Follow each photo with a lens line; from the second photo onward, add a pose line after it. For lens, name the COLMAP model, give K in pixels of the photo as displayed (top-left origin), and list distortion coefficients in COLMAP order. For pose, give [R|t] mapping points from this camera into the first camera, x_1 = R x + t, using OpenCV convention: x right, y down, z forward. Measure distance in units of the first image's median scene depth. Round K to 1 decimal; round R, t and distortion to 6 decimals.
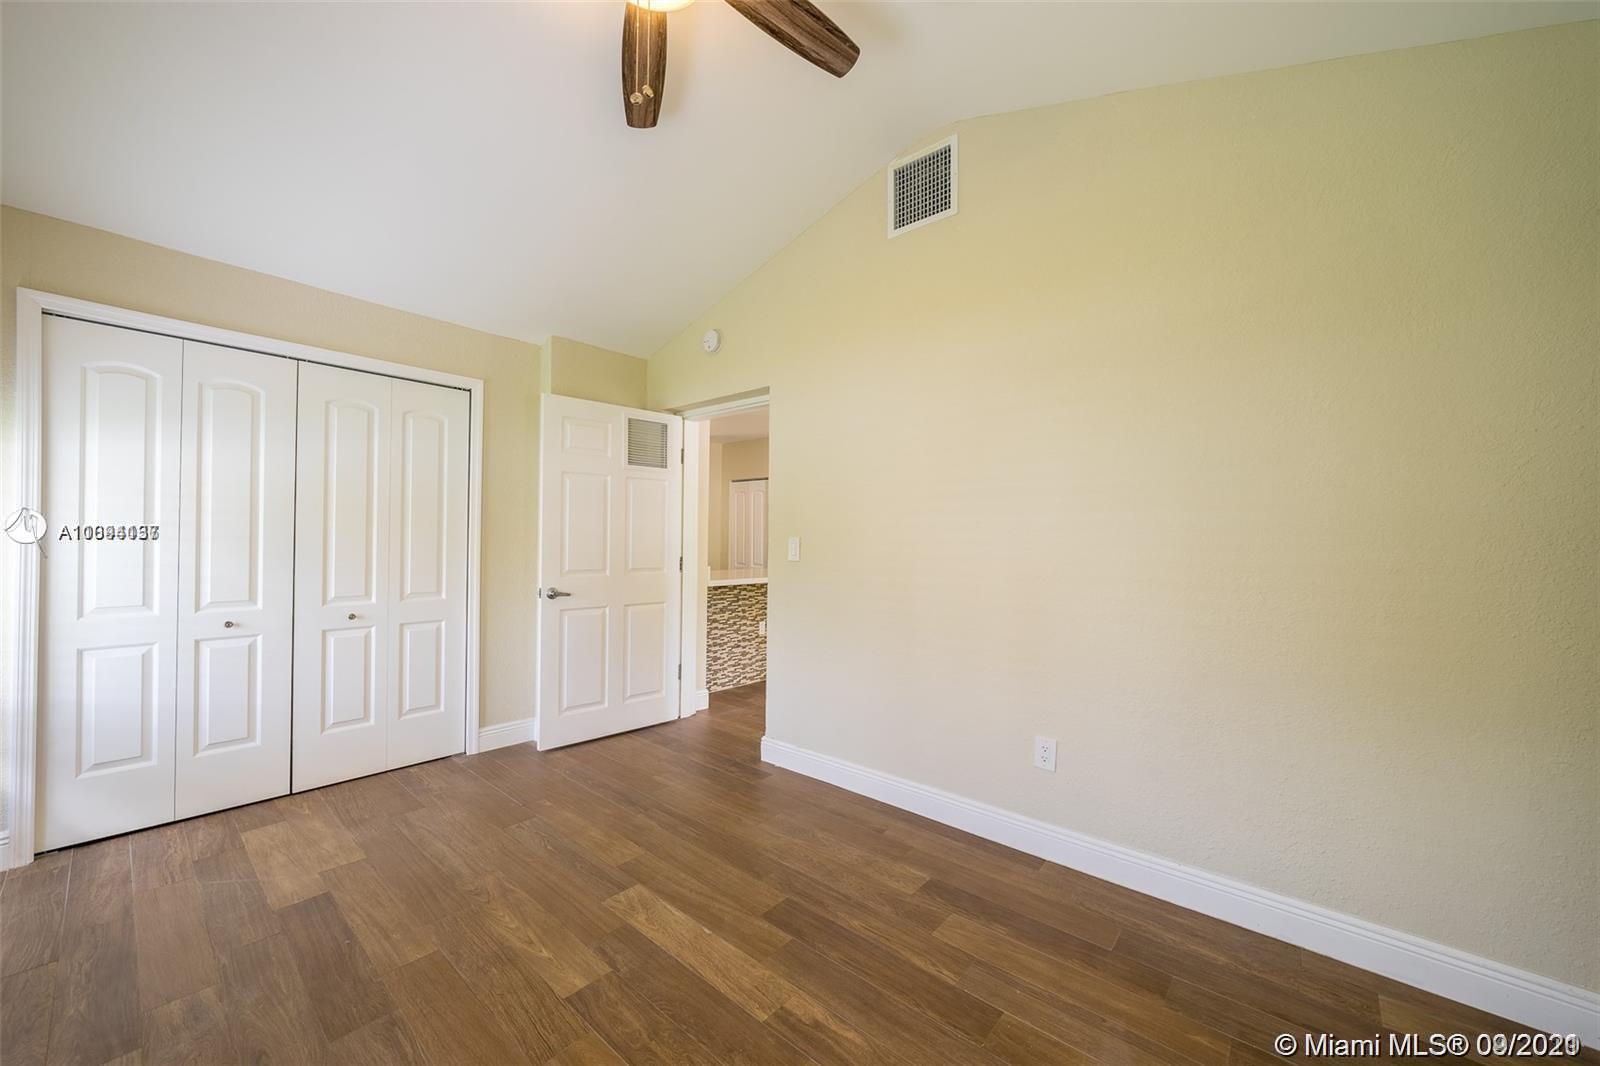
lens RADIAL K [[603.4, 0, 797.1], [0, 603.4, 536.4], [0, 0, 1]] dist [-0.000008, 0.000010]
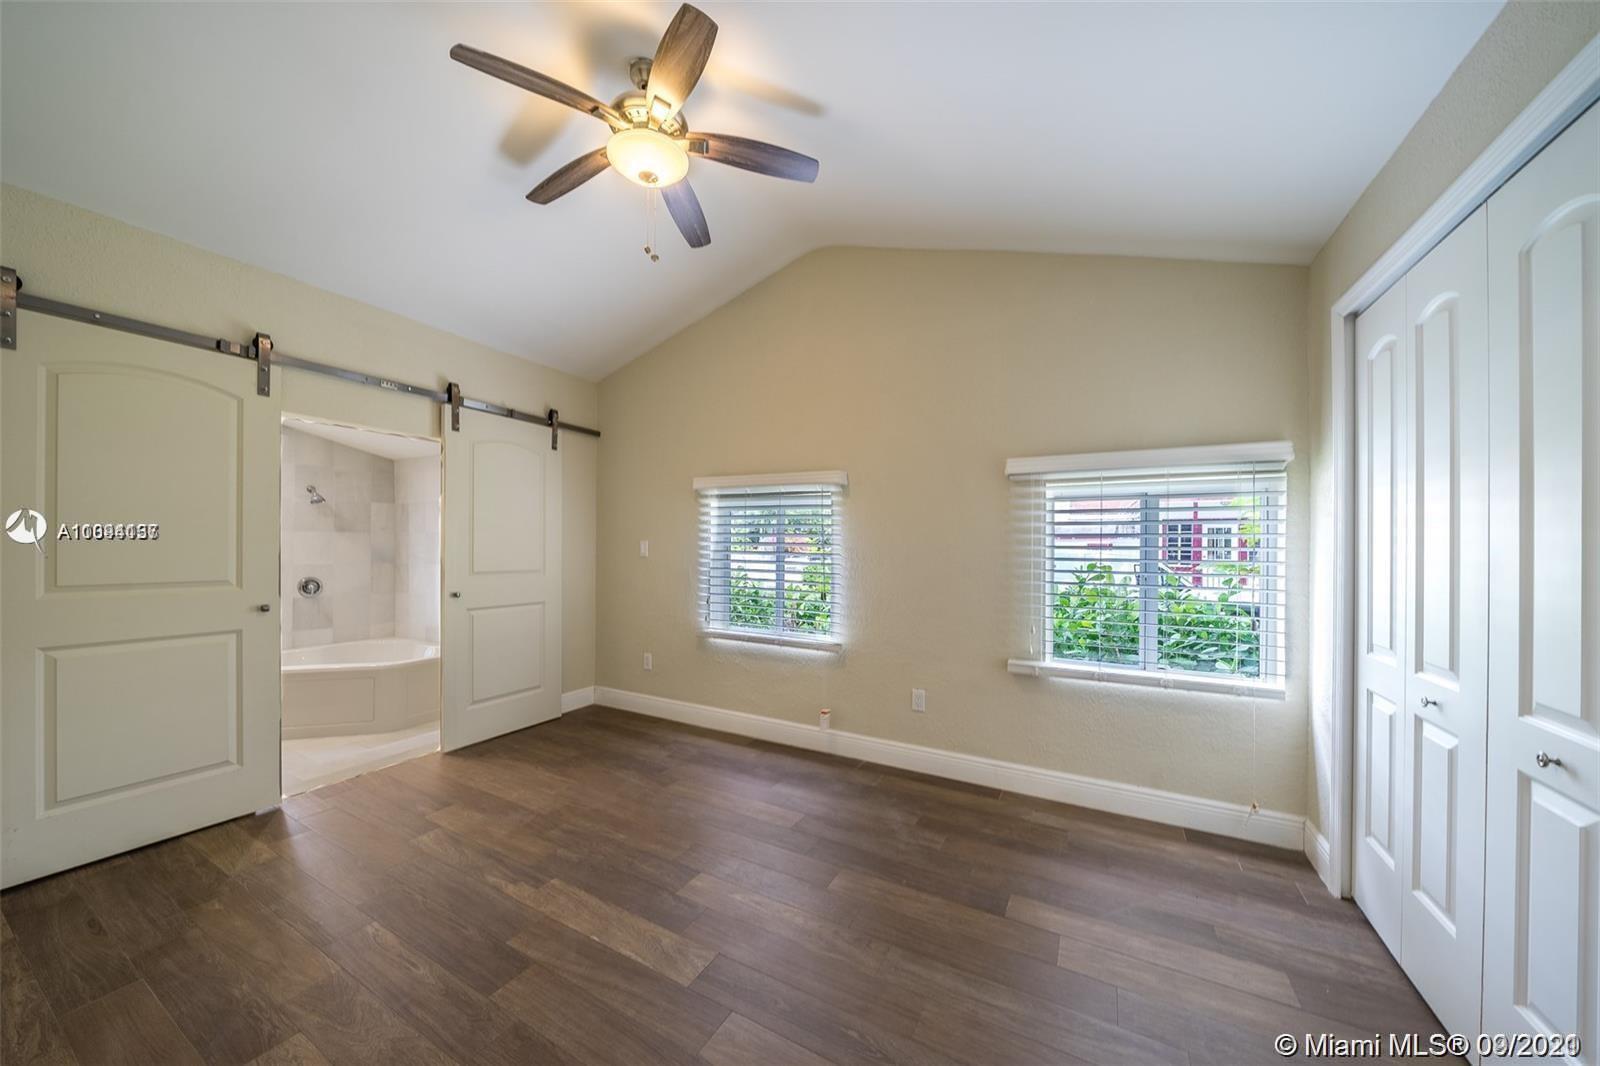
lens RADIAL K [[559.5, 0, 799.9], [0, 559.5, 542.2], [0, 0, 1]] dist [0.000274, 0.000002]
pose [[-0.979017, -0.019302, -0.202863, -0.275724], [-0.018065, 0.999805, -0.007947, -0.005611], [0.202977, -0.004115, -0.979175, 1.944763]]
